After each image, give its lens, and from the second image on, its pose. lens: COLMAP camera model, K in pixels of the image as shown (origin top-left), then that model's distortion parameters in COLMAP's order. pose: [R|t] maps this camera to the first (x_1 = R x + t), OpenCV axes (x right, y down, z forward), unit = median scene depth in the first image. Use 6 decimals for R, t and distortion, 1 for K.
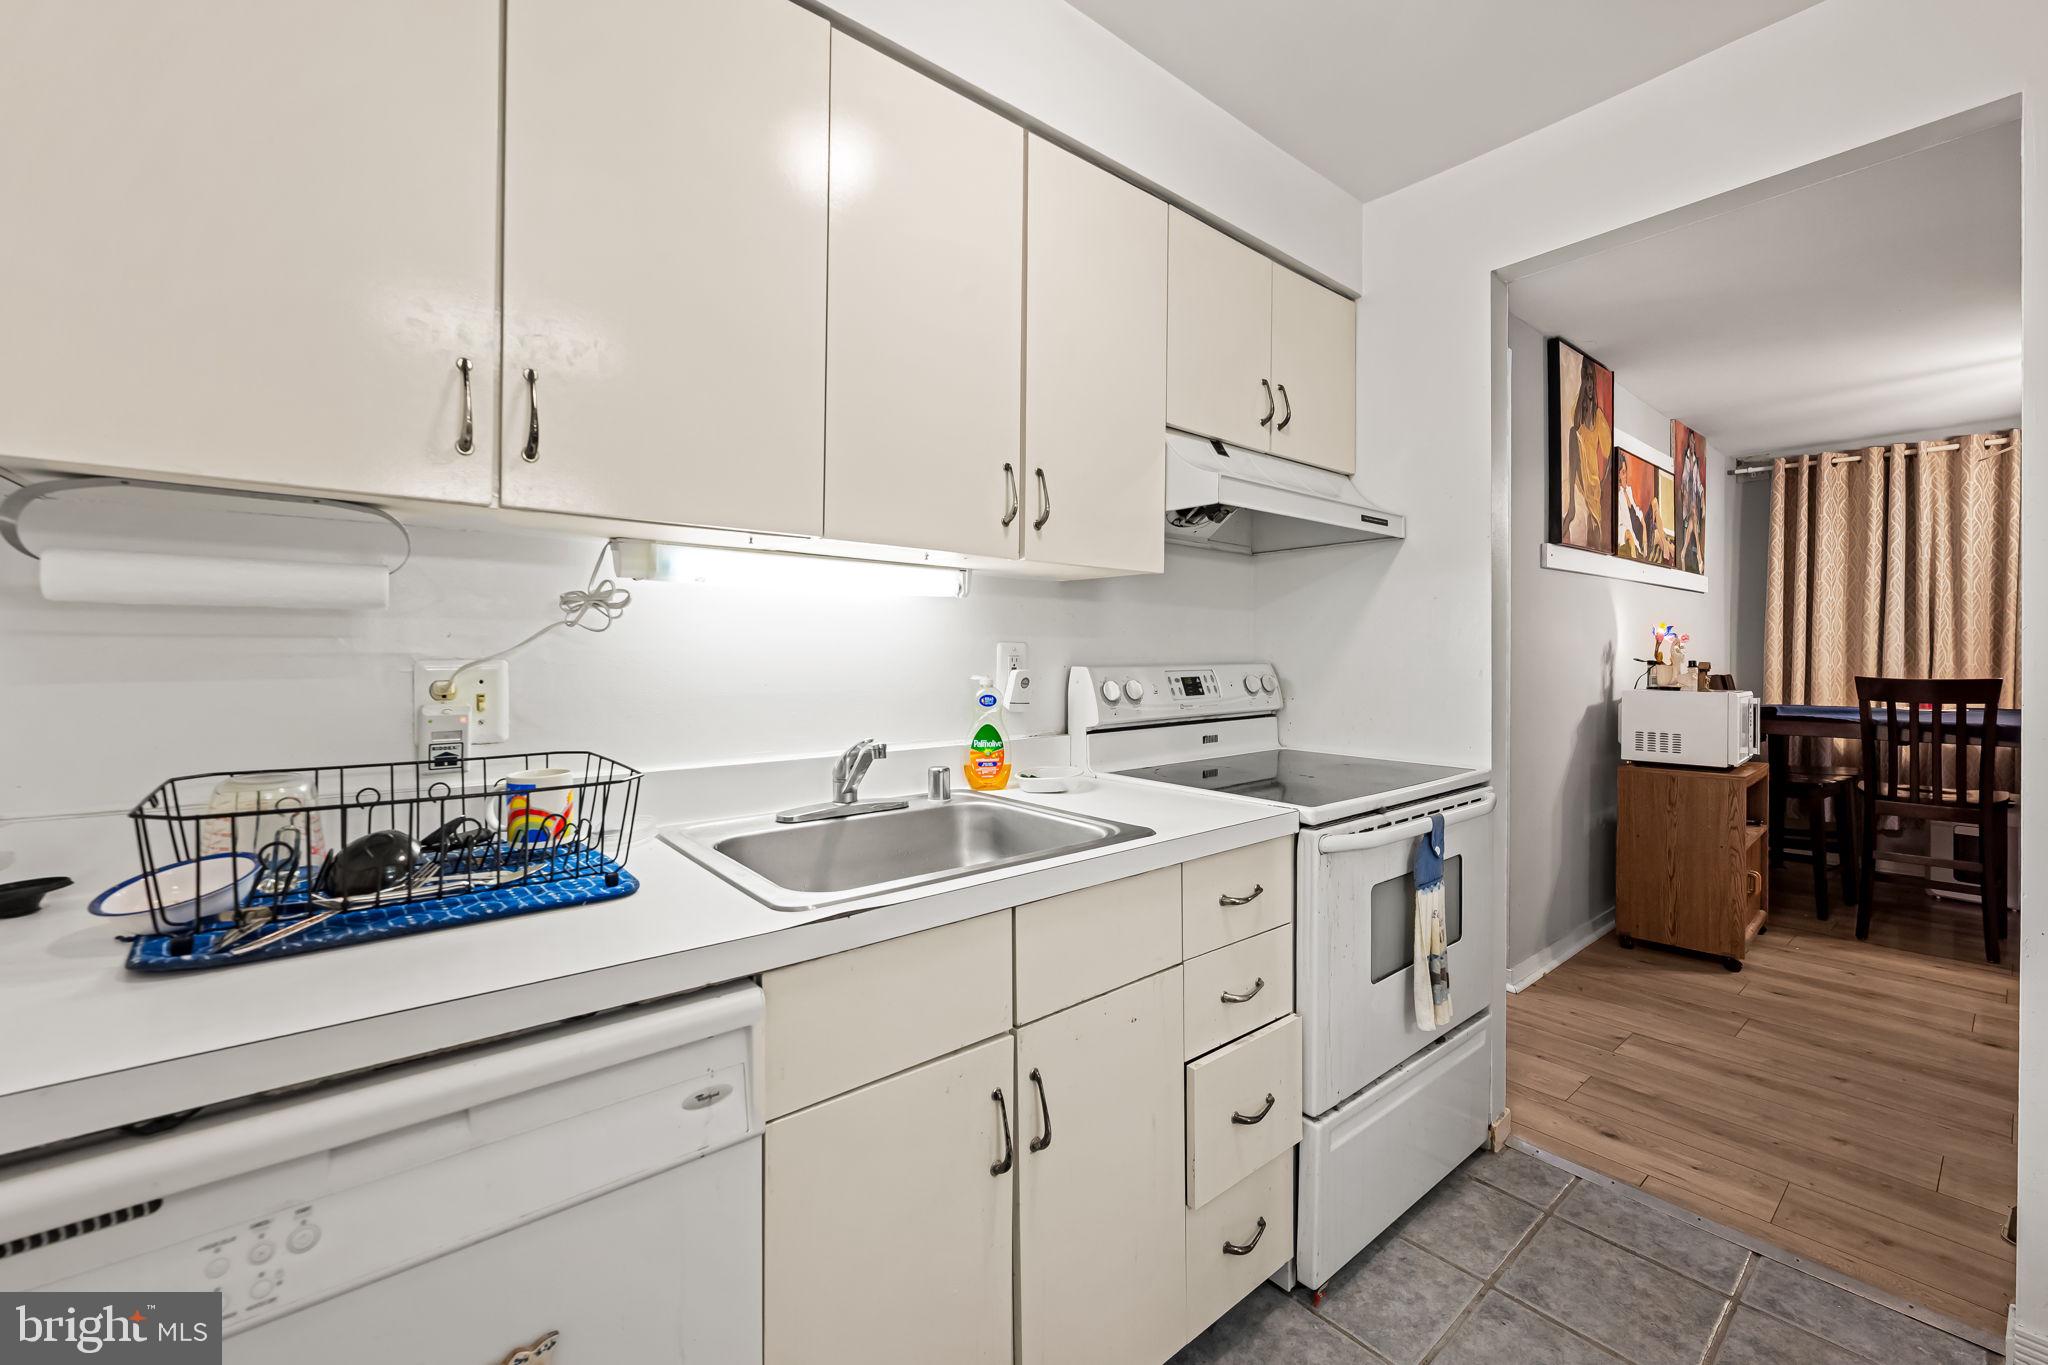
lens RADIAL K [[820.7, 0, 999.5], [0, 820.7, 667.2], [0, 0, 1]] dist [-0.001846, -0.000133]
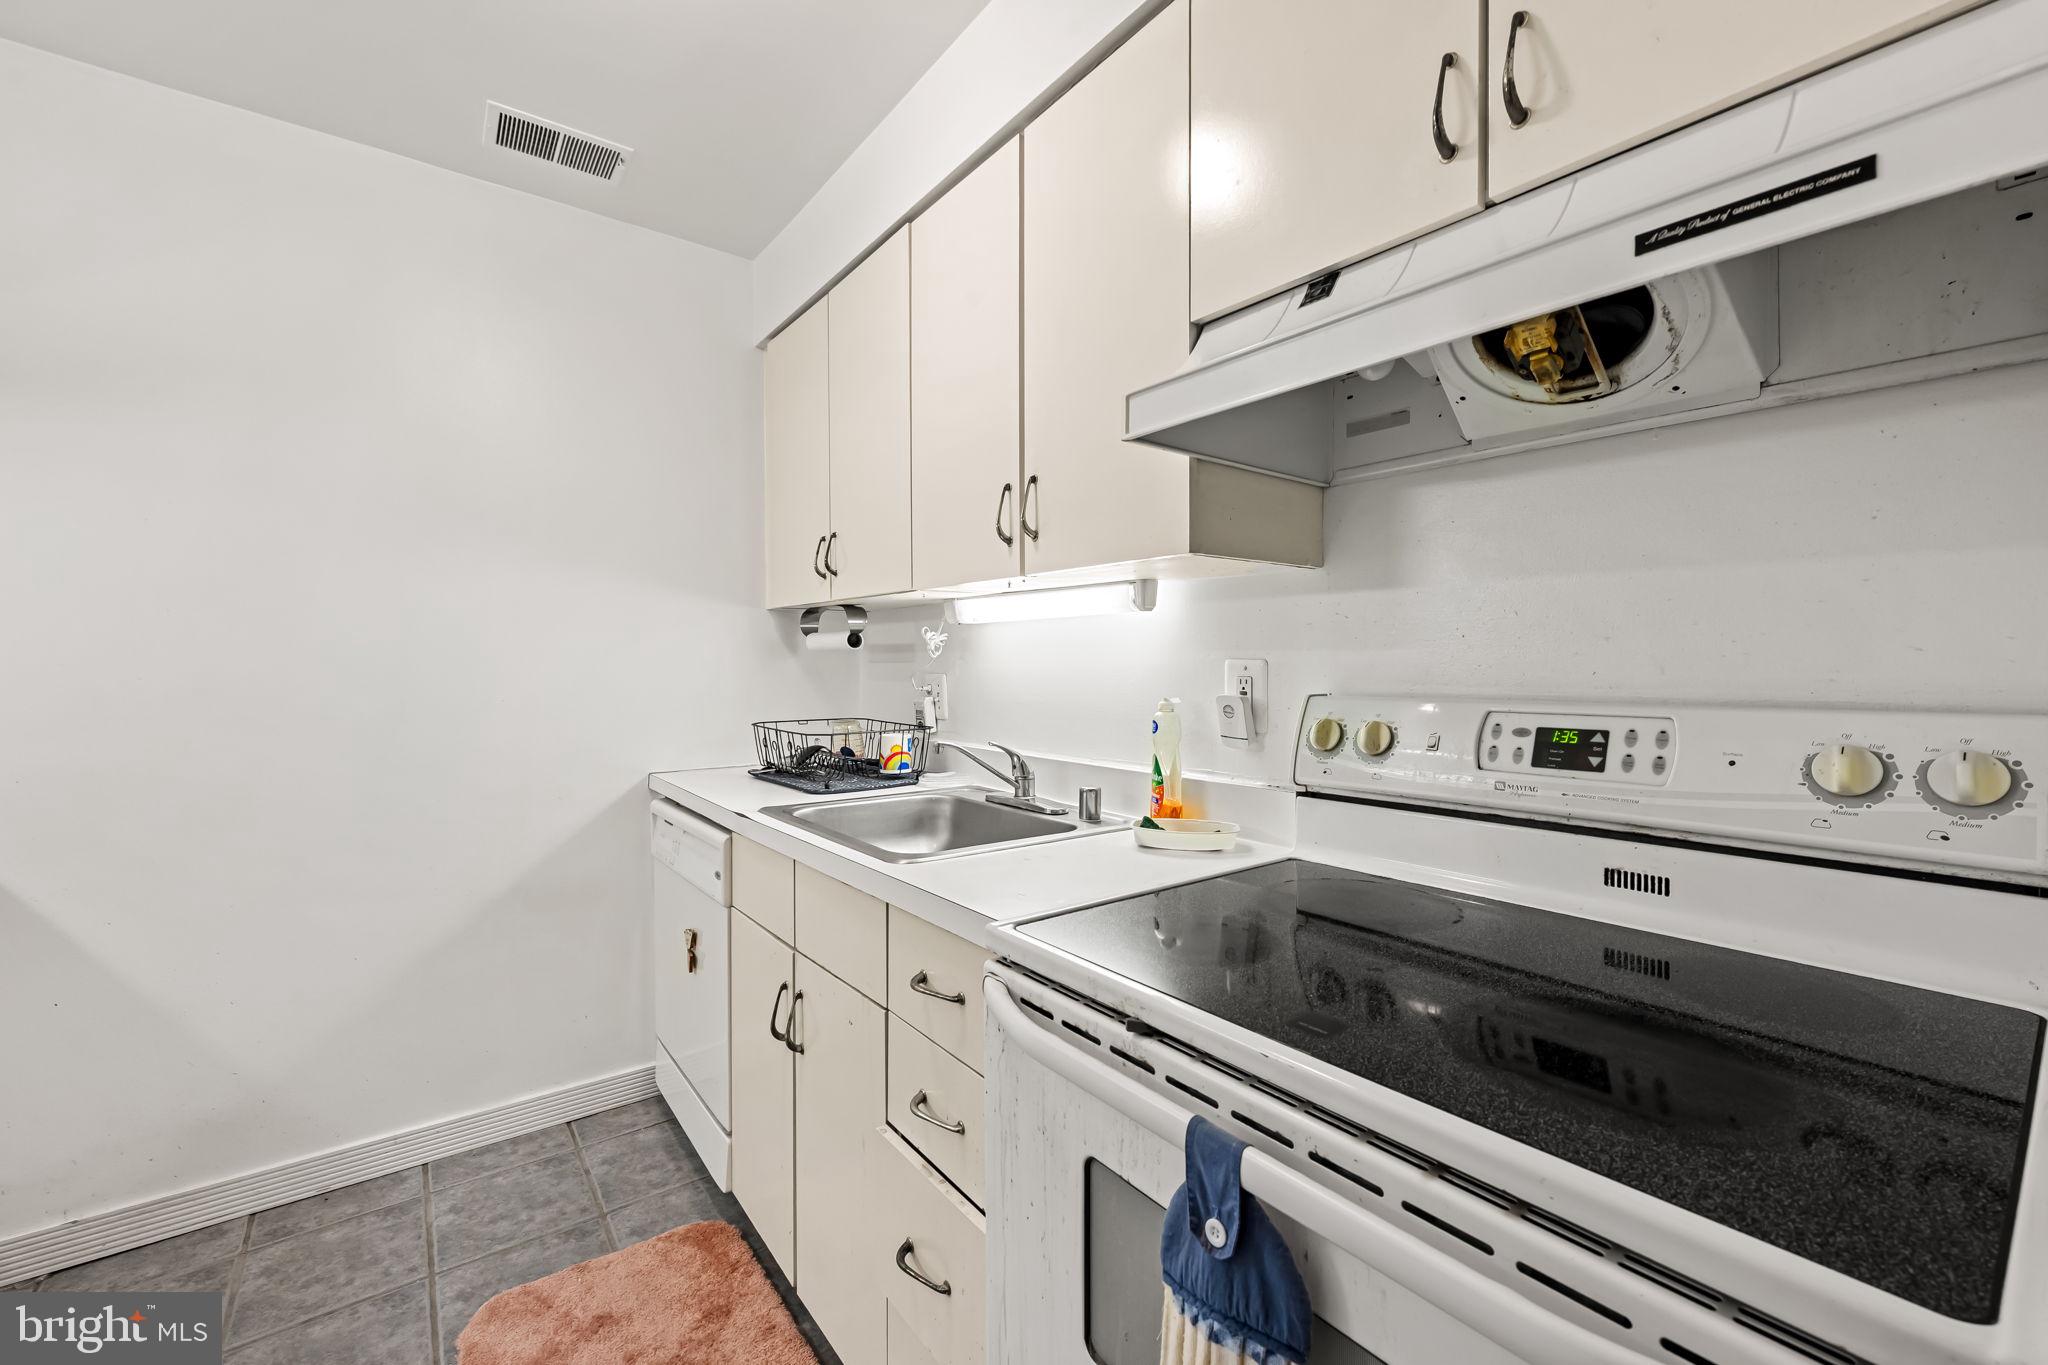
lens RADIAL K [[820.7, 0, 999.5], [0, 820.7, 667.2], [0, 0, 1]] dist [-0.001846, -0.000133]
pose [[-0.034847, 0.003197, -0.999388, 0.854064], [-0.014270, 0.999891, 0.003696, -0.023063], [0.999291, 0.014391, -0.034798, 0.863416]]
